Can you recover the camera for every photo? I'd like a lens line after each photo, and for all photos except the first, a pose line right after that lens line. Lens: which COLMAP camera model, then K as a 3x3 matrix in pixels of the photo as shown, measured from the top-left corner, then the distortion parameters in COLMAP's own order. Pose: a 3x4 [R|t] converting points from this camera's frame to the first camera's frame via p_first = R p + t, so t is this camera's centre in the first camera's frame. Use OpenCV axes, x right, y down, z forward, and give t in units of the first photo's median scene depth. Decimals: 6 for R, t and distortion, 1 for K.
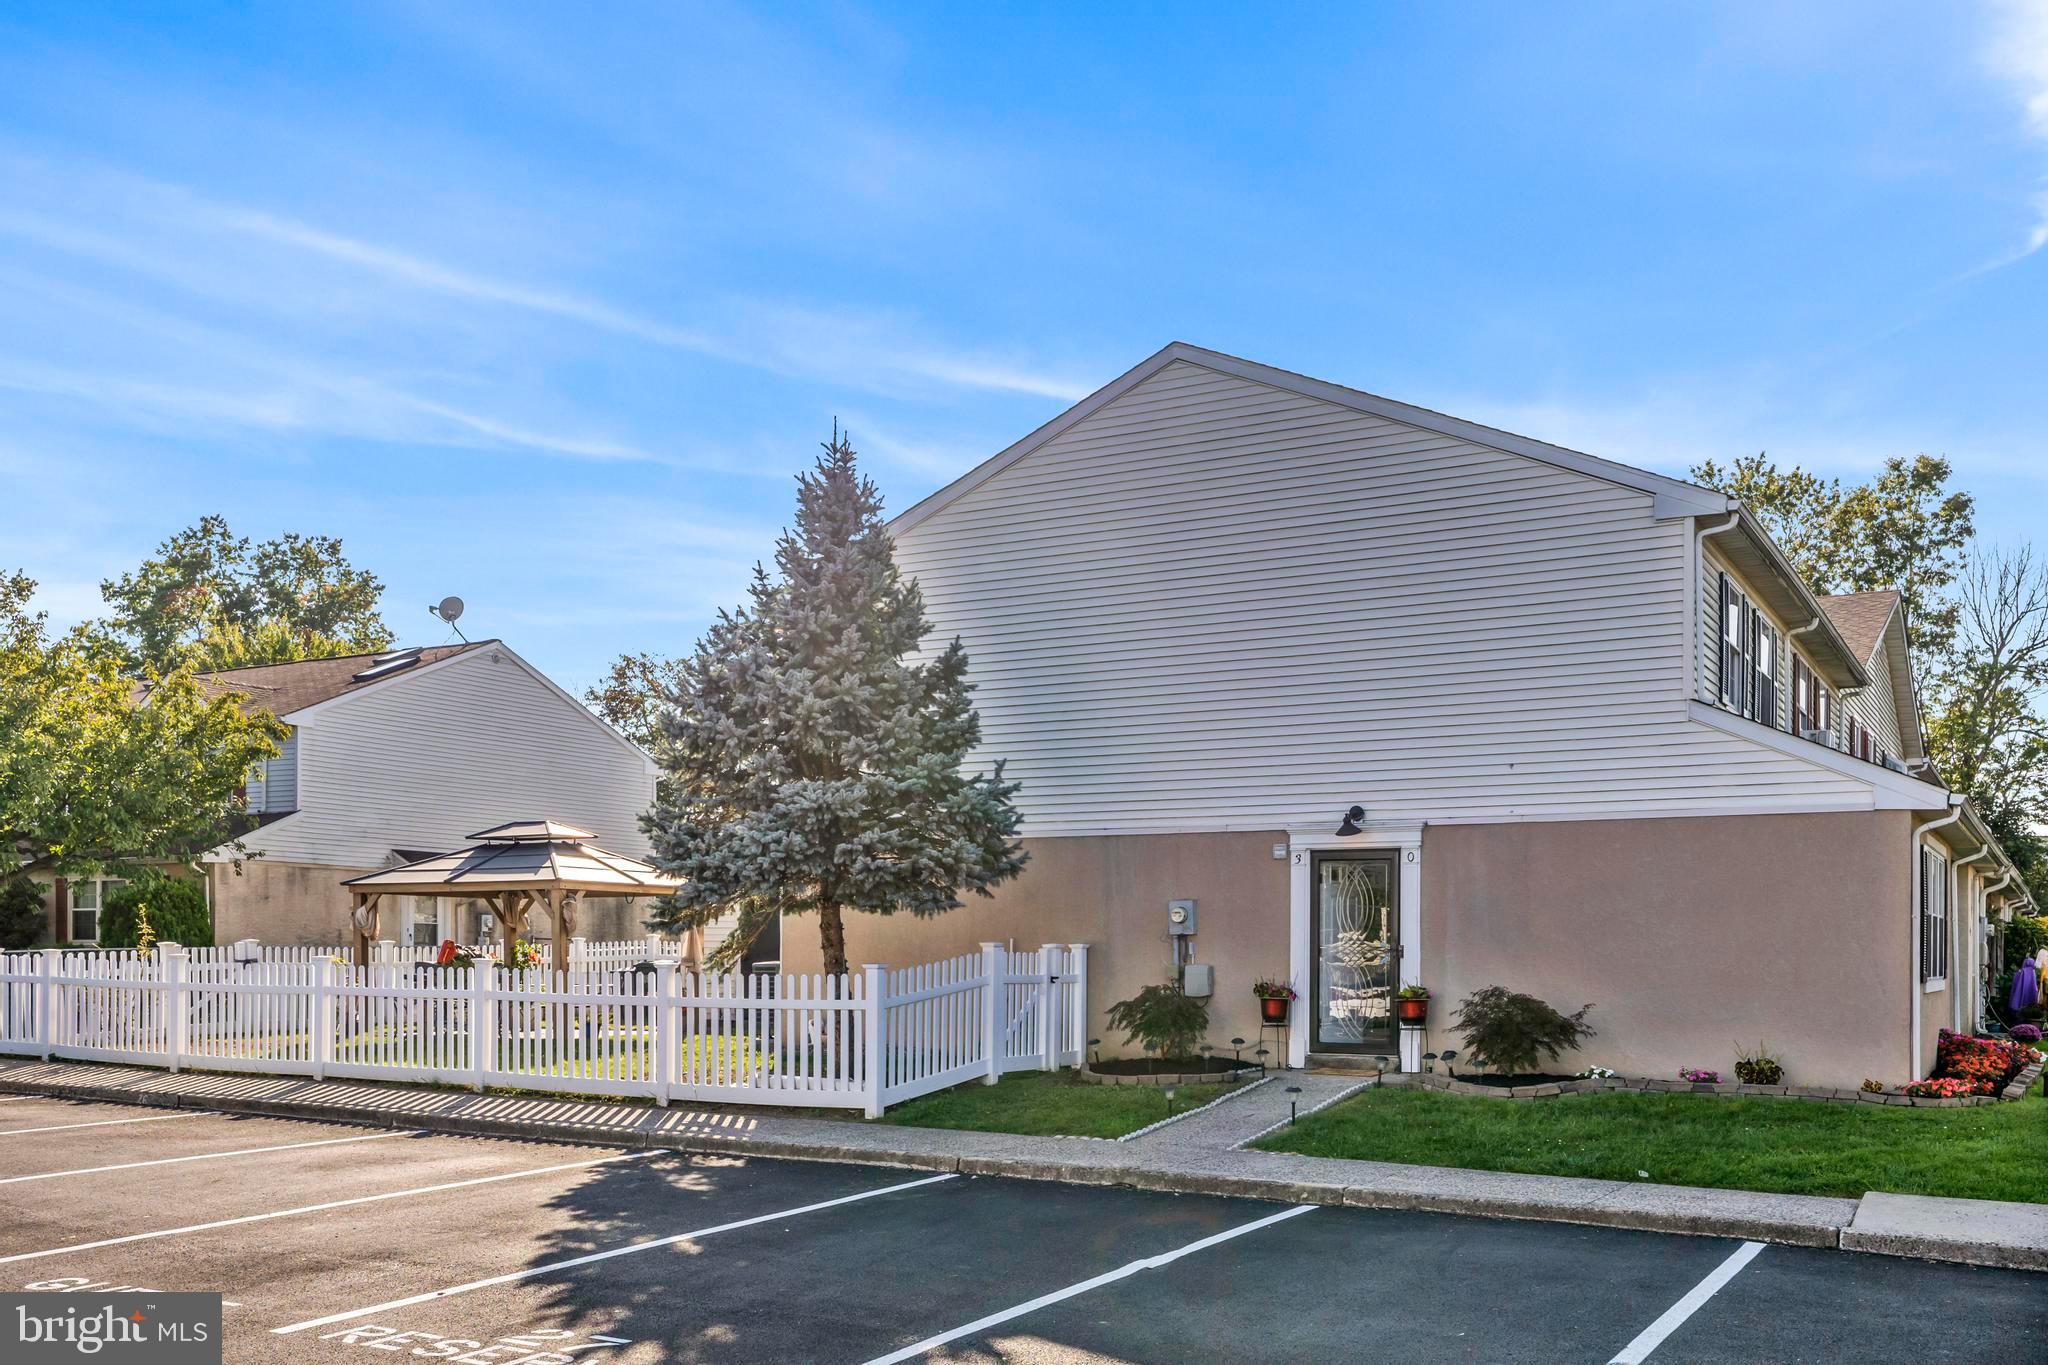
lens RADIAL K [[1765.6, 0, 1053.8], [0, 1765.6, 954.4], [0, 0, 1]] dist [-0.001208, 0.008528]
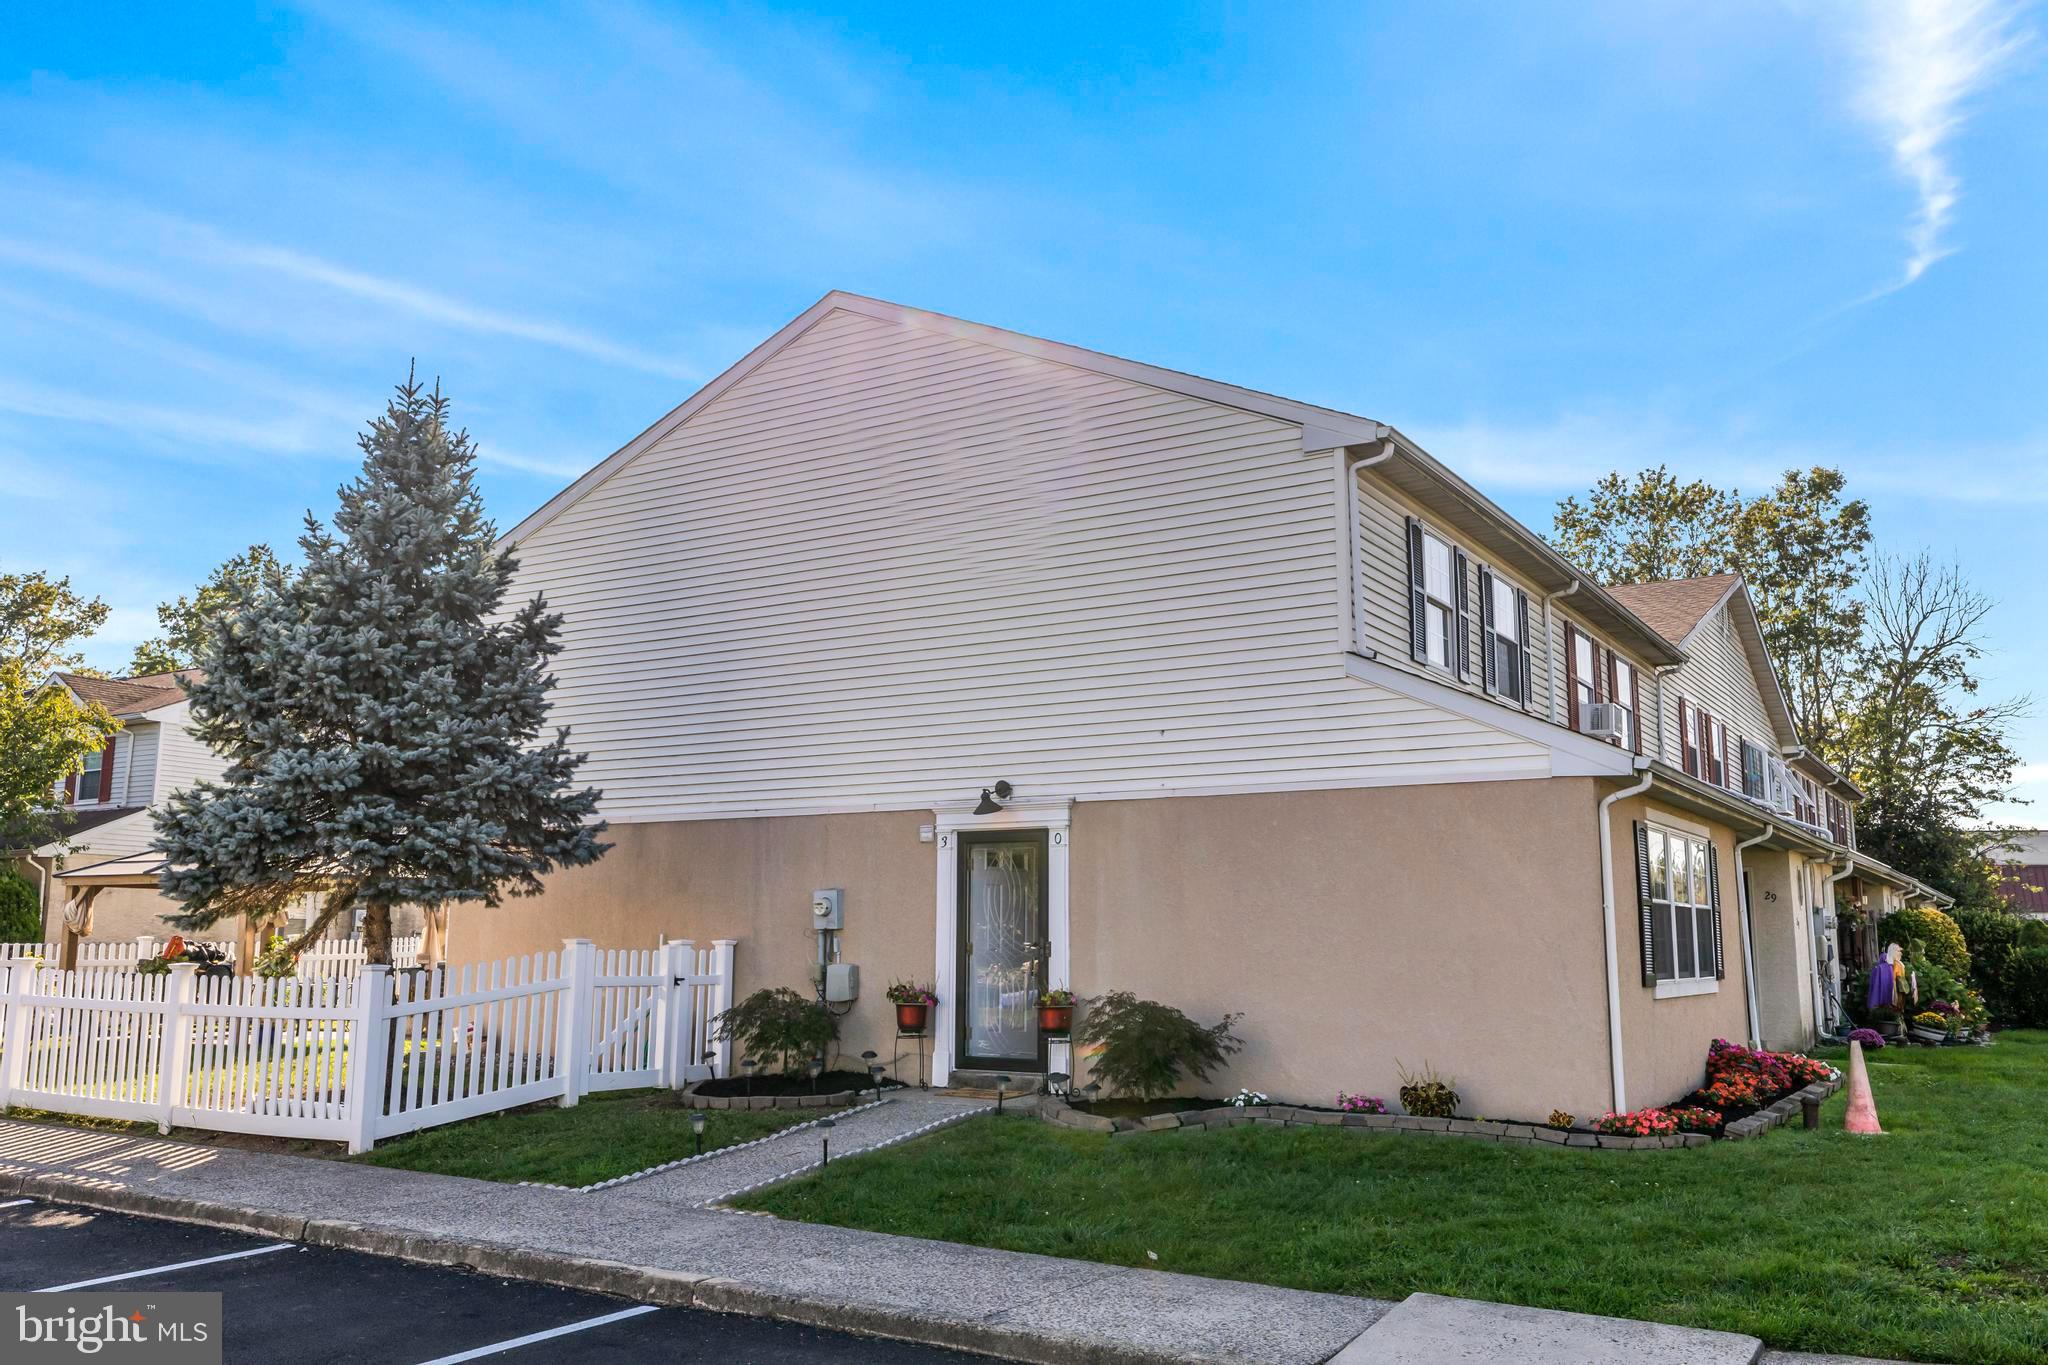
lens RADIAL K [[1624.6, 0, 1024.0], [0, 1624.6, 682.5], [0, 0, 1]] dist [-0.004678, 0.007277]
pose [[0.999350, -0.006875, -0.035400, 0.213511], [0.001090, 0.986968, -0.160914, -0.002403], [0.036045, 0.160771, 0.986333, 0.200004]]
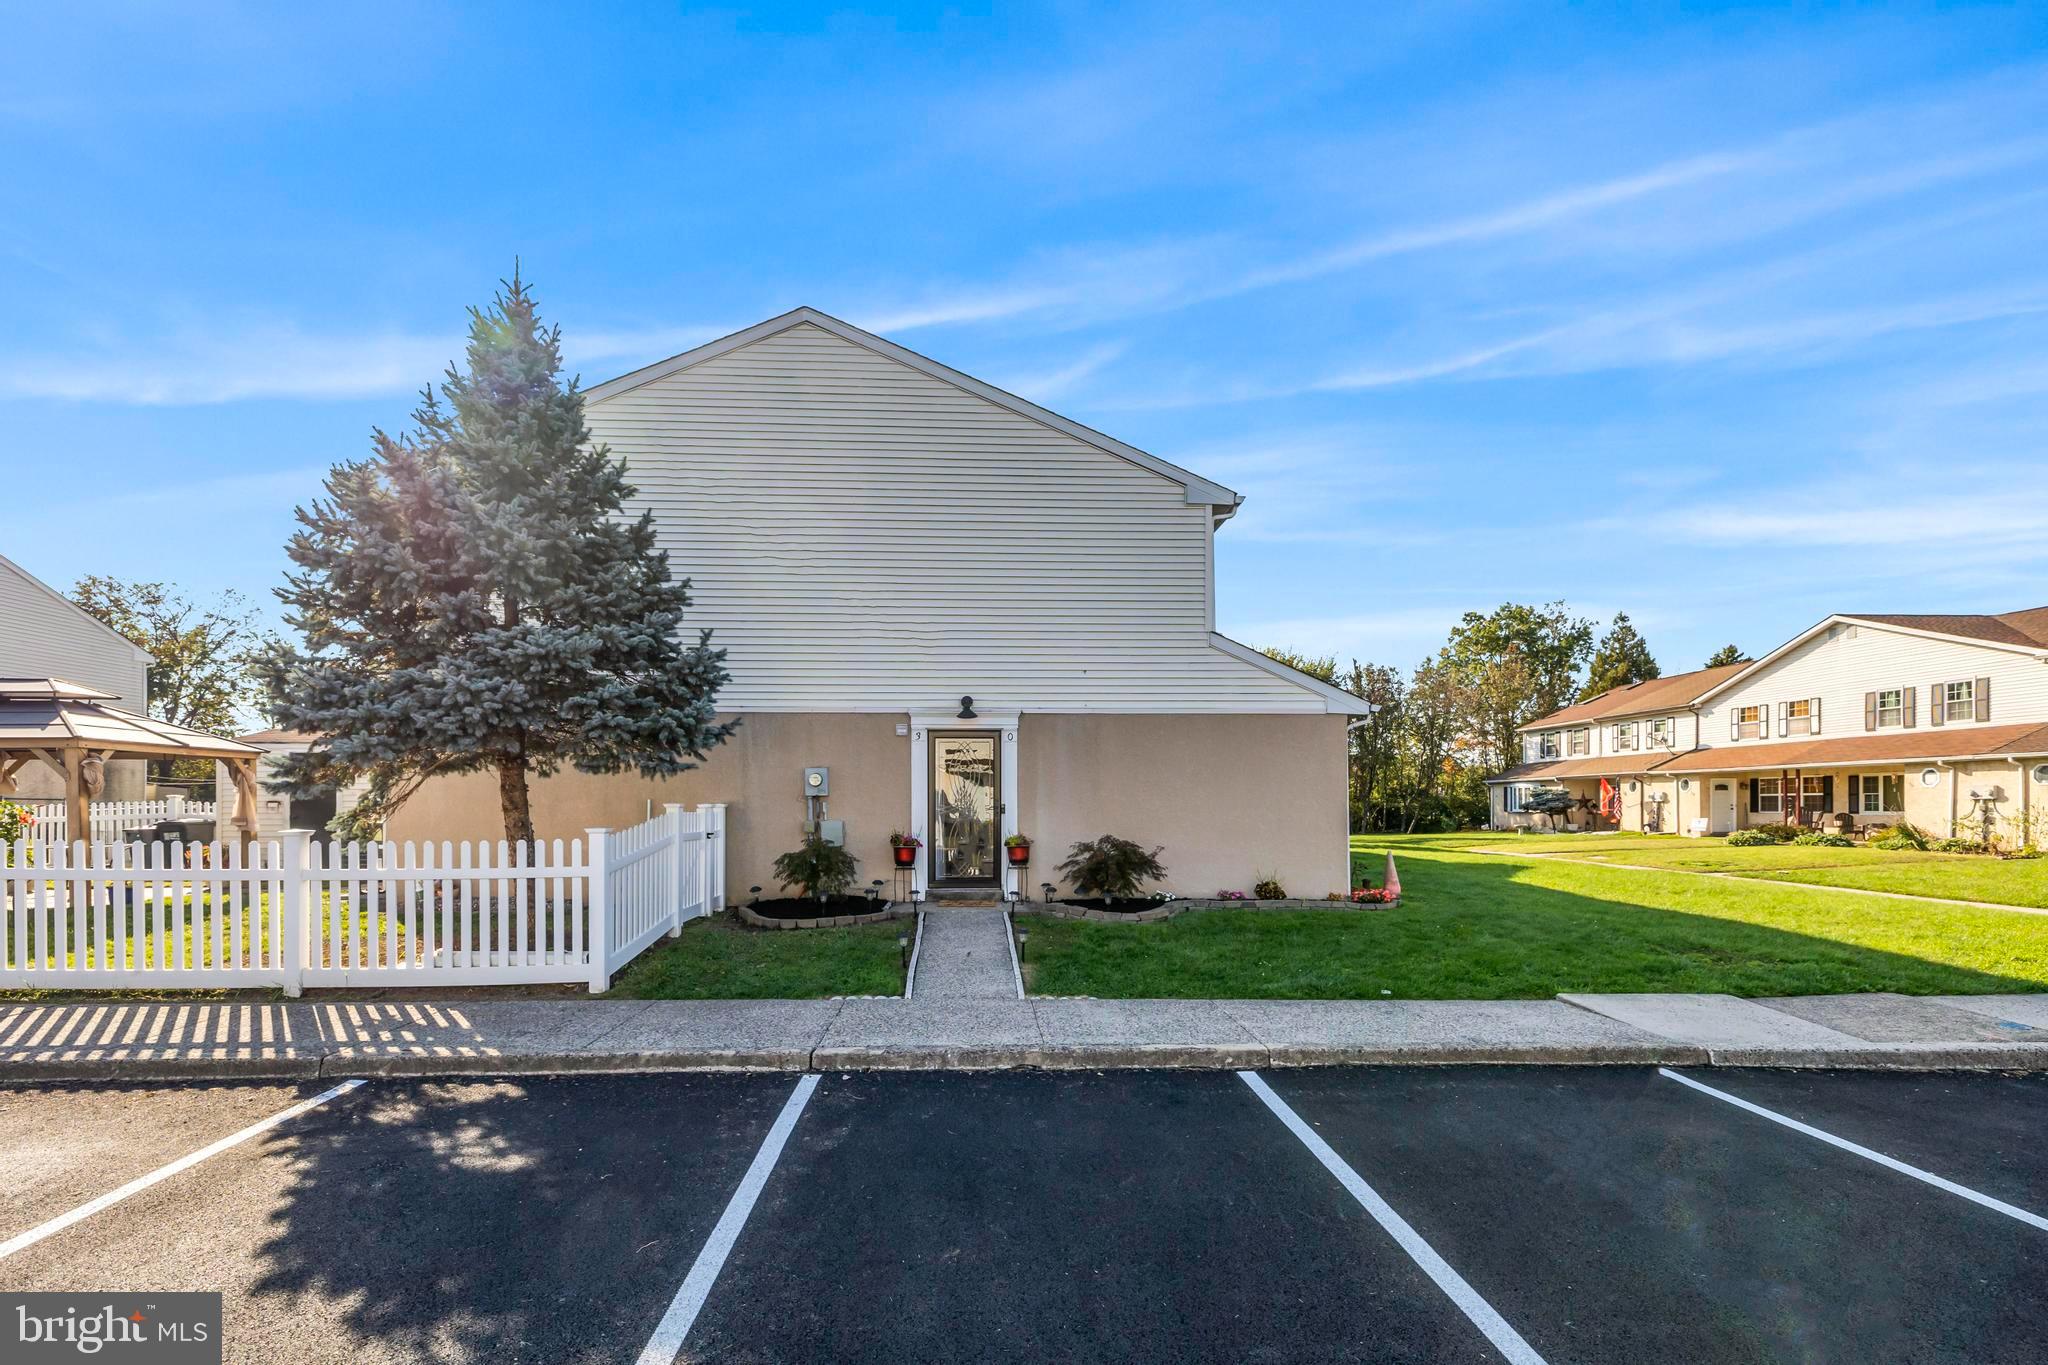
lens RADIAL K [[921.4, 0, 1026.2], [0, 921.4, 803.1], [0, 0, 1]] dist [0.006397, 0.000255]
pose [[0.846149, -0.005496, 0.532919, -0.153002], [0.006263, 0.999980, 0.000370, -0.005949], [-0.532910, 0.003024, 0.846166, 0.412490]]
